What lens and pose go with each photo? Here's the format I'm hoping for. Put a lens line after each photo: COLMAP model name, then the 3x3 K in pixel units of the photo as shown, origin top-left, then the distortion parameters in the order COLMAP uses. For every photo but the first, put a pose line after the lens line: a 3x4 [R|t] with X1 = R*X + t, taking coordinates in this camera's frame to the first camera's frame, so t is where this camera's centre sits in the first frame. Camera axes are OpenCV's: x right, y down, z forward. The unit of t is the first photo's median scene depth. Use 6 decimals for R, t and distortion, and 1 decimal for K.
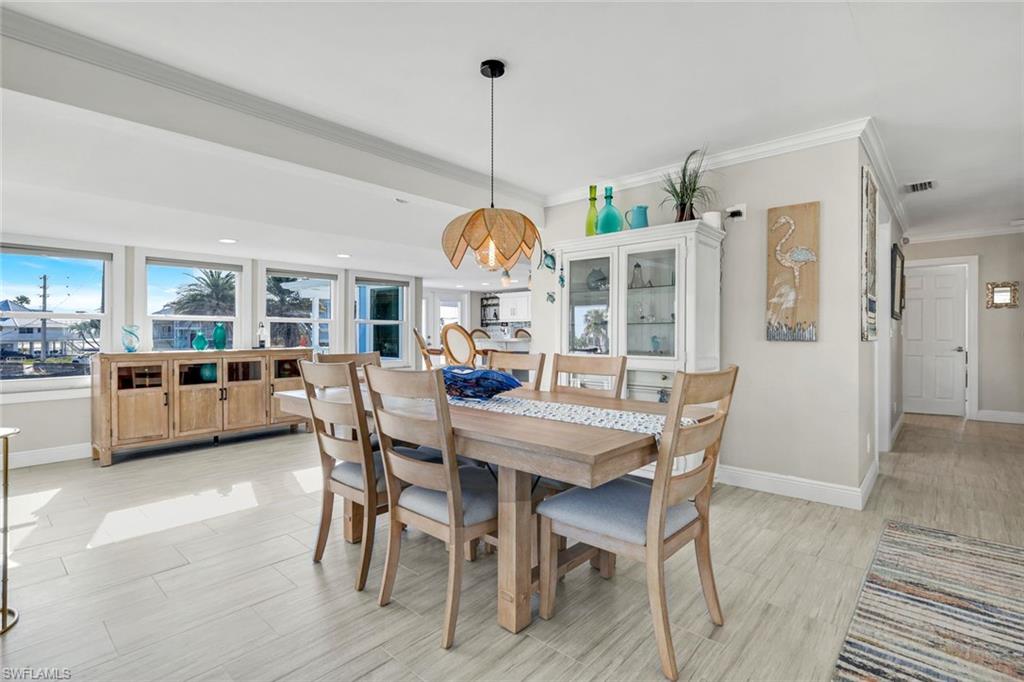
lens RADIAL K [[452.9, 0, 516.6], [0, 452.9, 336.5], [0, 0, 1]] dist [0.000408, 0.000088]
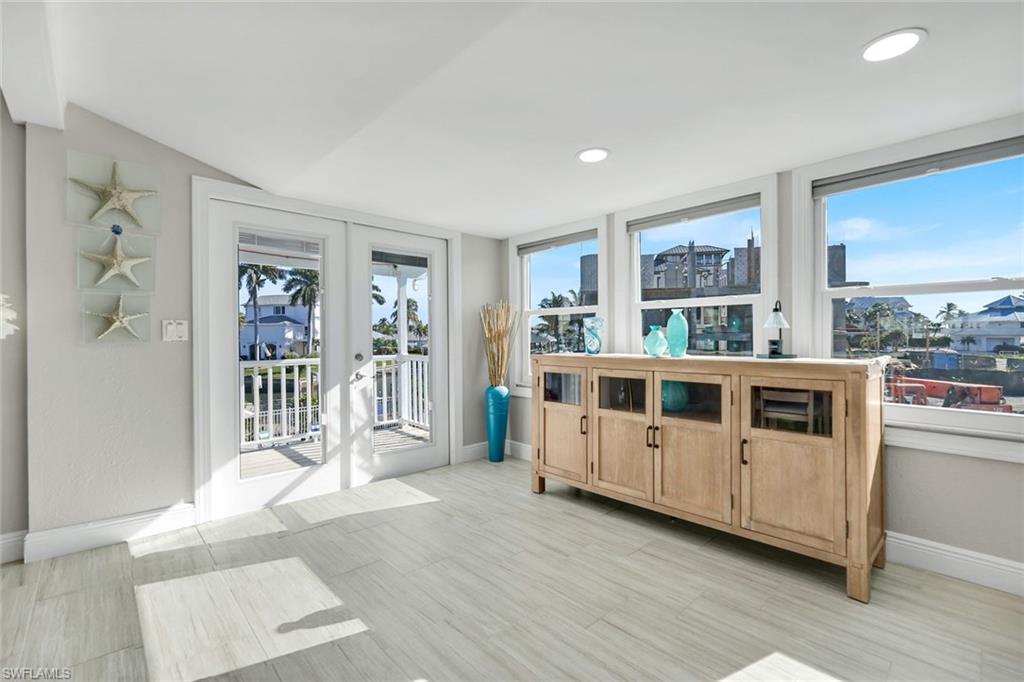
lens RADIAL K [[452.9, 0, 516.6], [0, 452.9, 336.5], [0, 0, 1]] dist [0.000408, 0.000088]
pose [[-0.097101, 0.001167, -0.995274, -0.085350], [-0.005845, 0.999981, 0.001743, 0.005380], [0.995257, 0.005987, -0.097092, 0.897328]]
